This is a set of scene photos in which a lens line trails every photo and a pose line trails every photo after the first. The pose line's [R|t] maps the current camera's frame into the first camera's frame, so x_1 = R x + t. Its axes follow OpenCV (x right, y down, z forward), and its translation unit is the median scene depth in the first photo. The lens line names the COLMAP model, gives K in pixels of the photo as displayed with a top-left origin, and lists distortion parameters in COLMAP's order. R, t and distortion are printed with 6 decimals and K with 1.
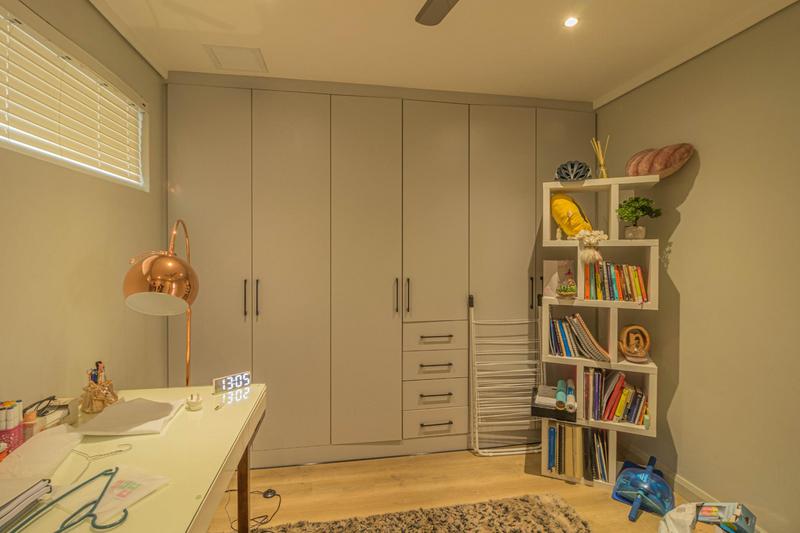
lens RADIAL K [[378.0, 0, 401.2], [0, 378.0, 254.5], [0, 0, 1]] dist [-0.000018, -0.013224]
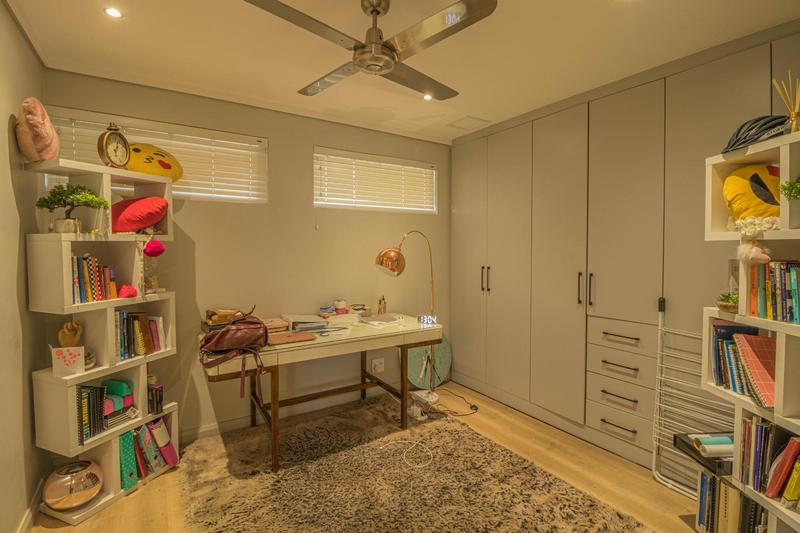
lens RADIAL K [[378.0, 0, 401.2], [0, 378.0, 254.5], [0, 0, 1]] dist [-0.000018, -0.013224]
pose [[0.393090, 0.017042, -0.919342, 0.860783], [-0.006165, 0.999855, 0.015899, -0.001882], [0.919479, -0.000582, 0.393138, 0.127174]]
